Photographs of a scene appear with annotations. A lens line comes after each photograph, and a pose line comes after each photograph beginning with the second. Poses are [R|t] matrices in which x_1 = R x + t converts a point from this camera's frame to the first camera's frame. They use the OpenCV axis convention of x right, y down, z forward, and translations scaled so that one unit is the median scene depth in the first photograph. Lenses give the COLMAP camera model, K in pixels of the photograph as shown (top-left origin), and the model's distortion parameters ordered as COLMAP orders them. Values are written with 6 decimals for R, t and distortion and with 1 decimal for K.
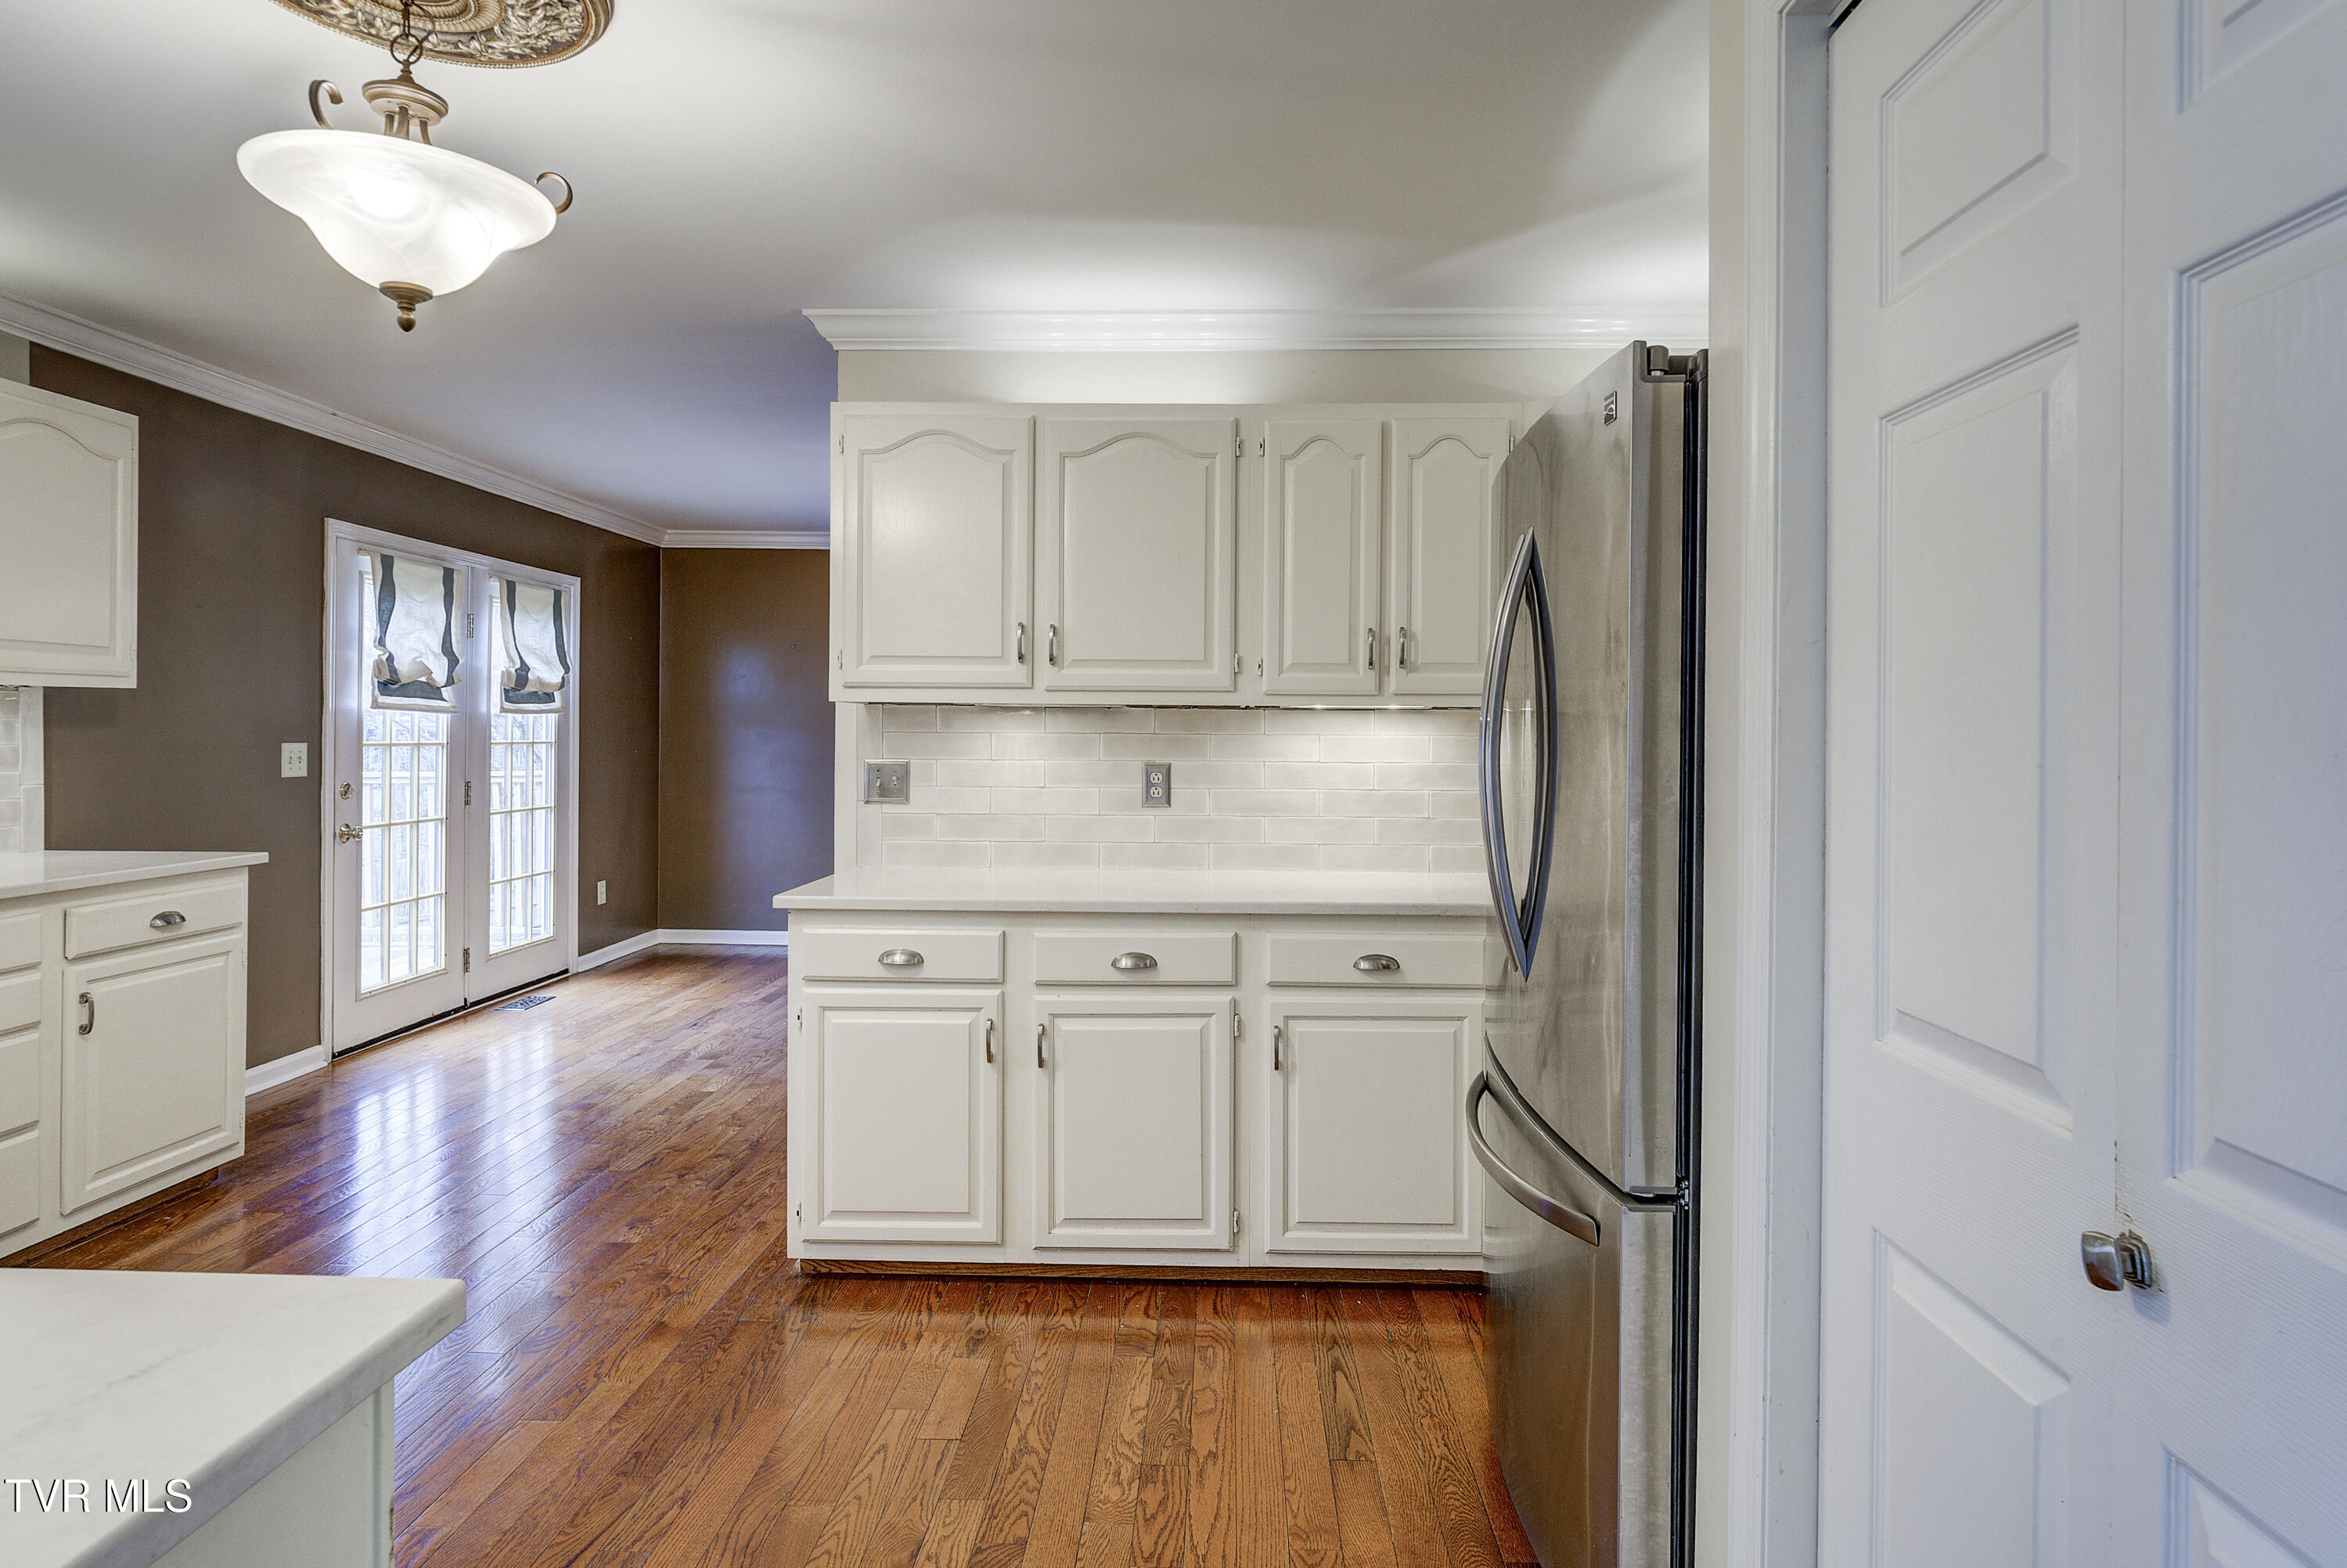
lens RADIAL K [[1298.0, 0, 1185.8], [0, 1298.0, 770.9], [0, 0, 1]] dist [0.002392, 0.000035]
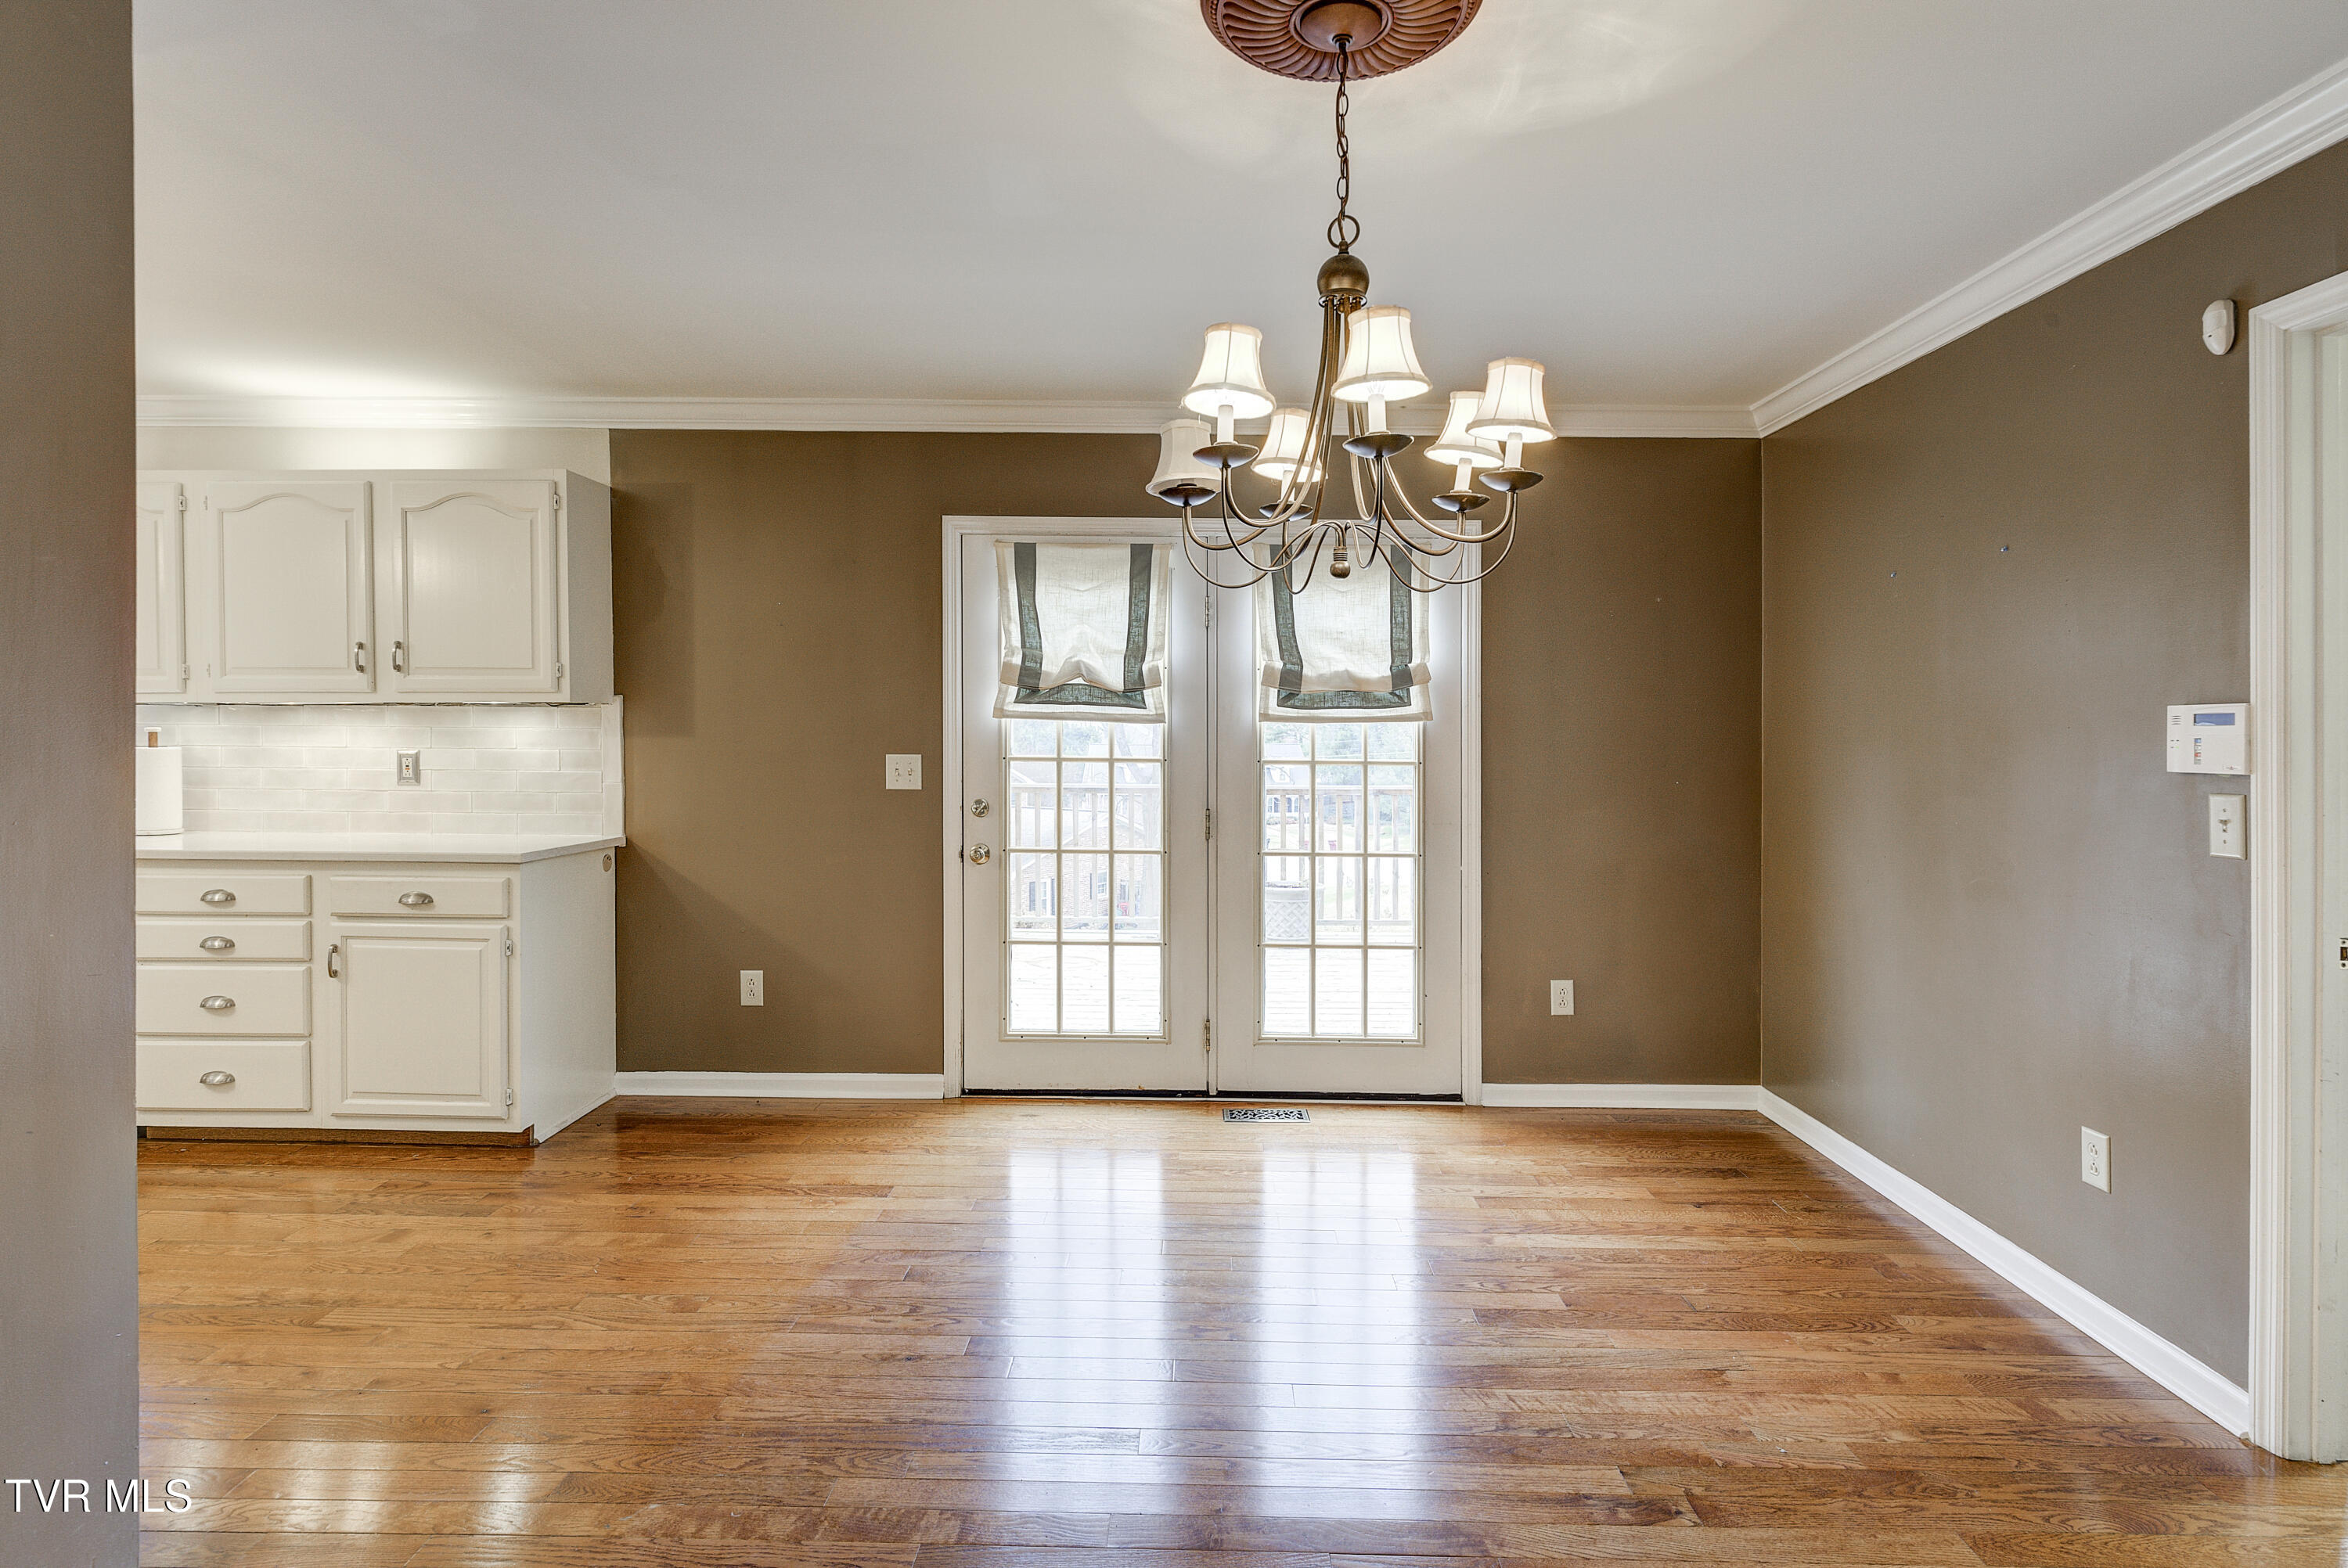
lens RADIAL K [[1218.0, 0, 1166.1], [0, 1218.0, 741.7], [0, 0, 1]] dist [0.000750, -0.000111]
pose [[0.029598, -0.002866, -0.999558, 0.303230], [-0.040287, 0.999180, -0.004058, -0.045958], [0.998750, 0.040390, 0.029458, 1.529608]]
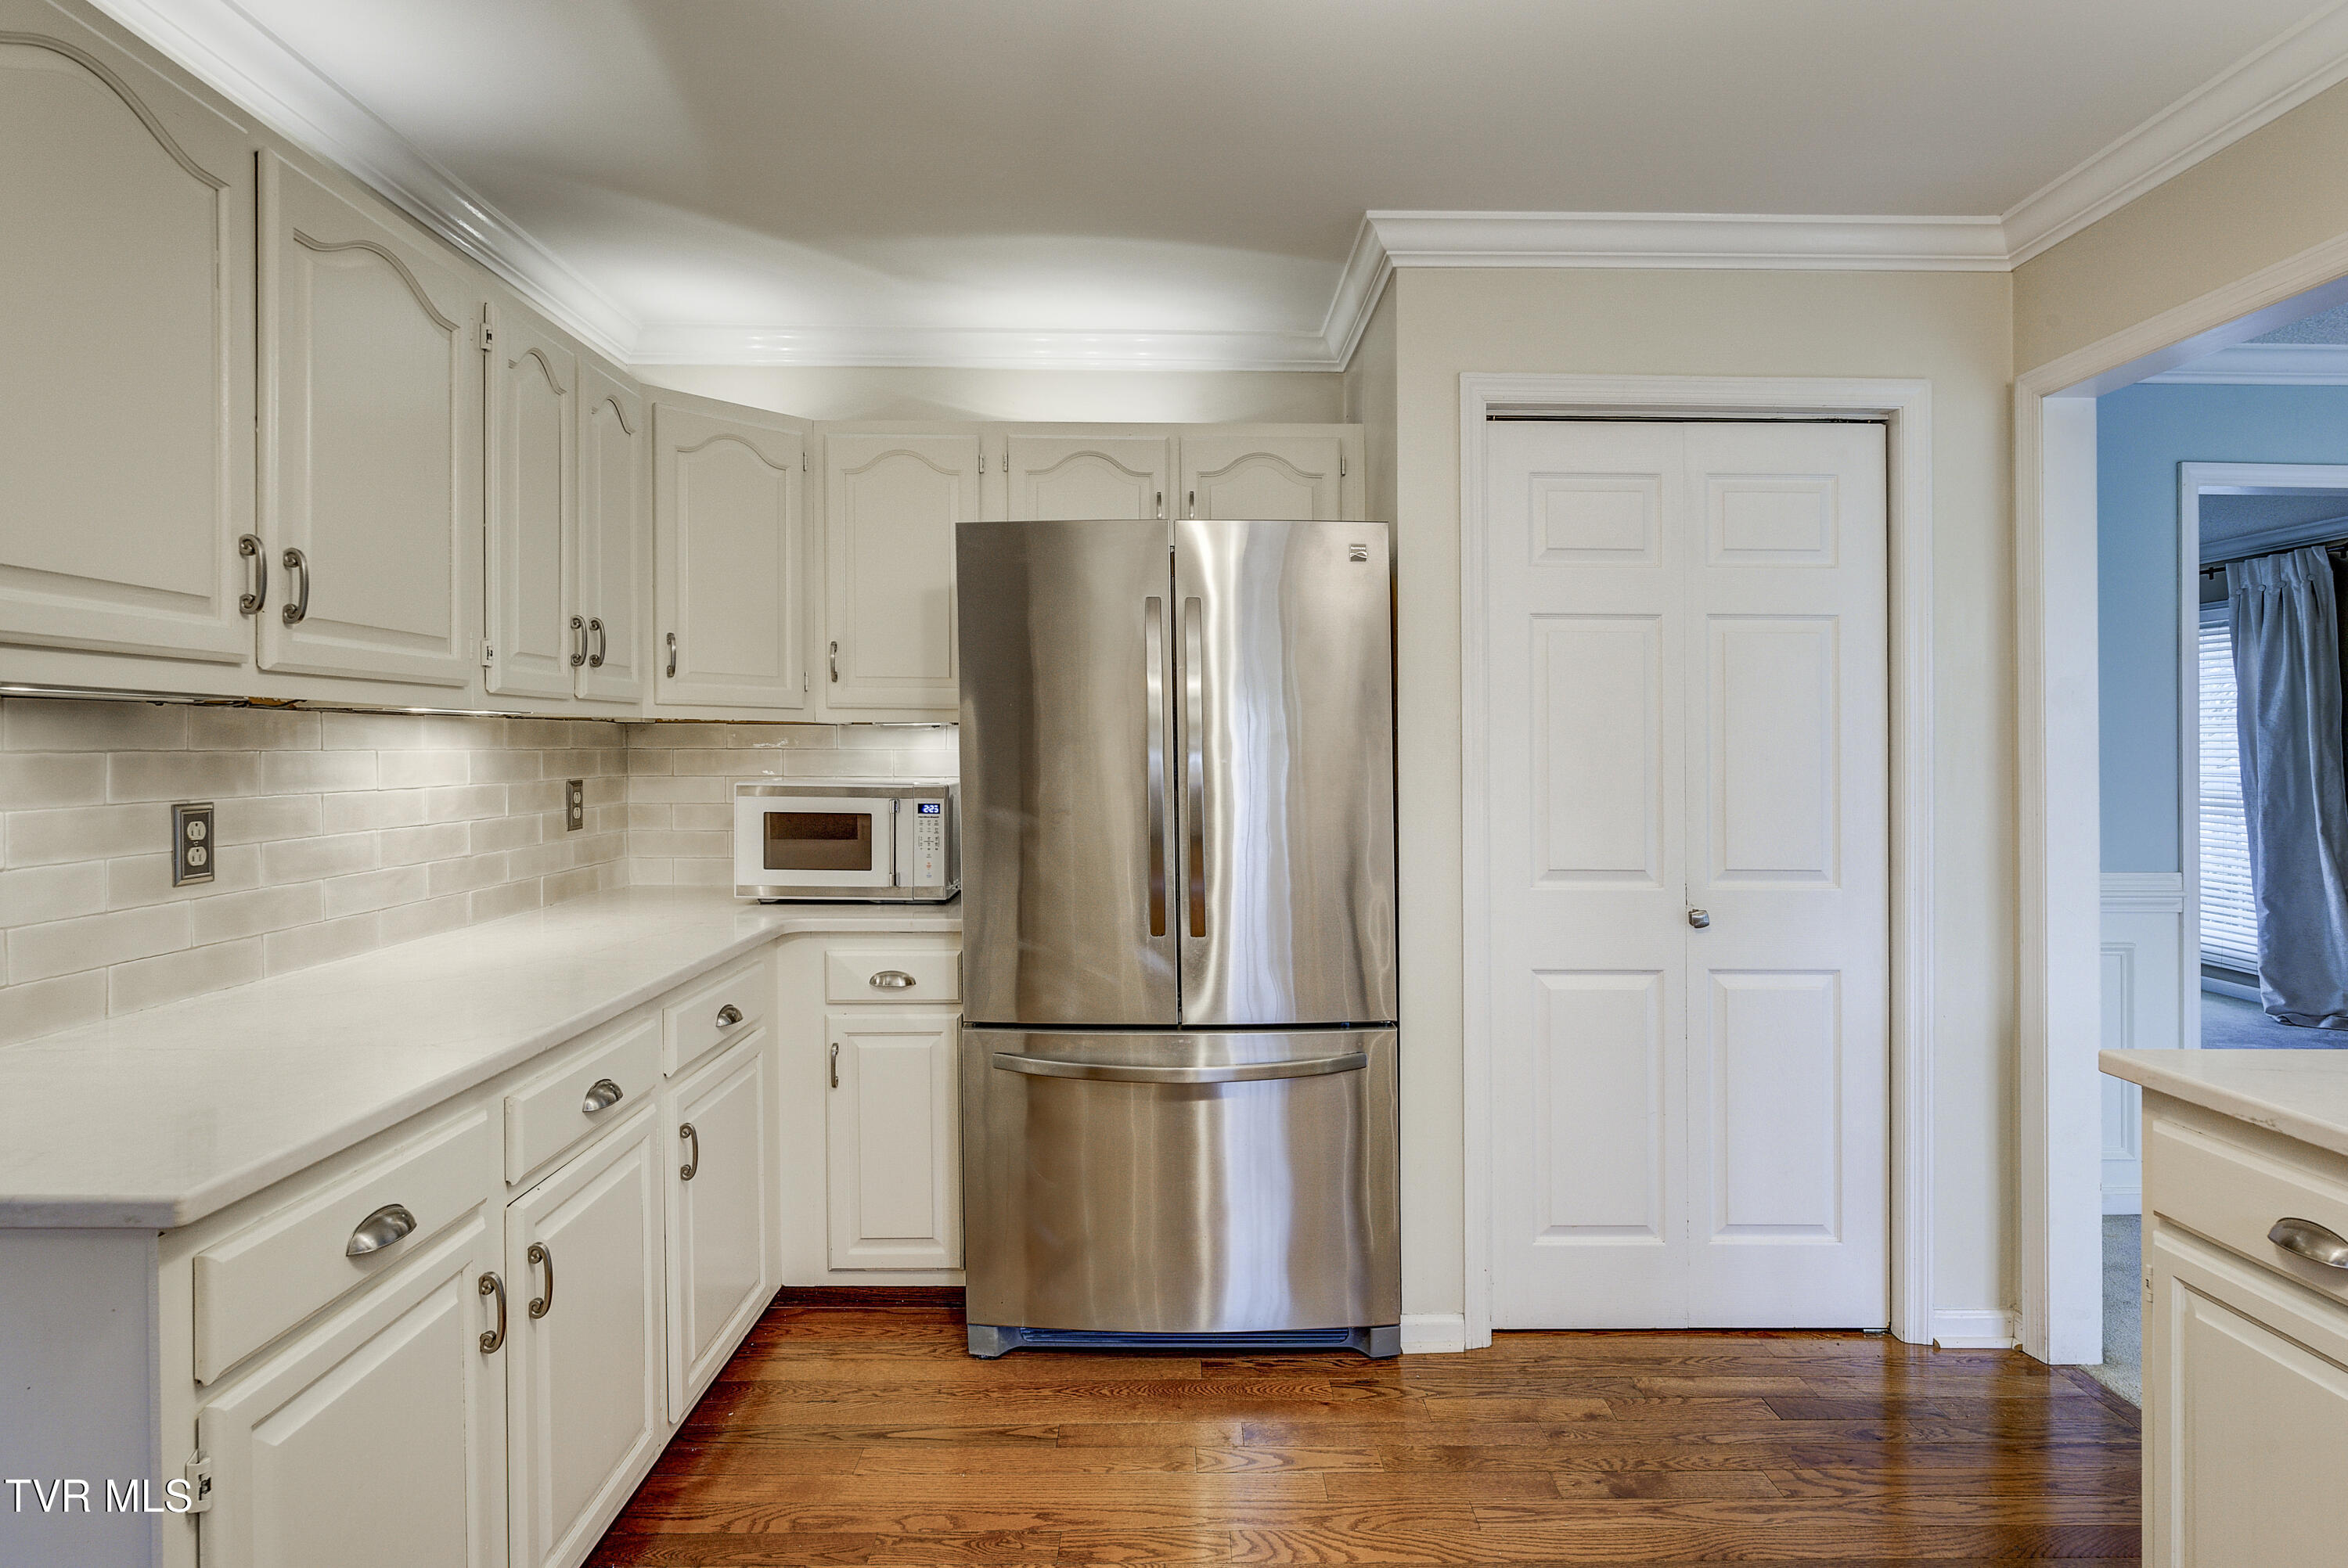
lens RADIAL K [[1276.1, 0, 1174.5], [0, 1276.1, 762.9], [0, 0, 1]] dist [-0.000702, 0.000028]
pose [[-0.053329, -0.020283, 0.998371, -0.574382], [0.023419, 0.999493, 0.021557, -0.024863], [-0.998302, 0.024530, -0.052827, 0.598372]]
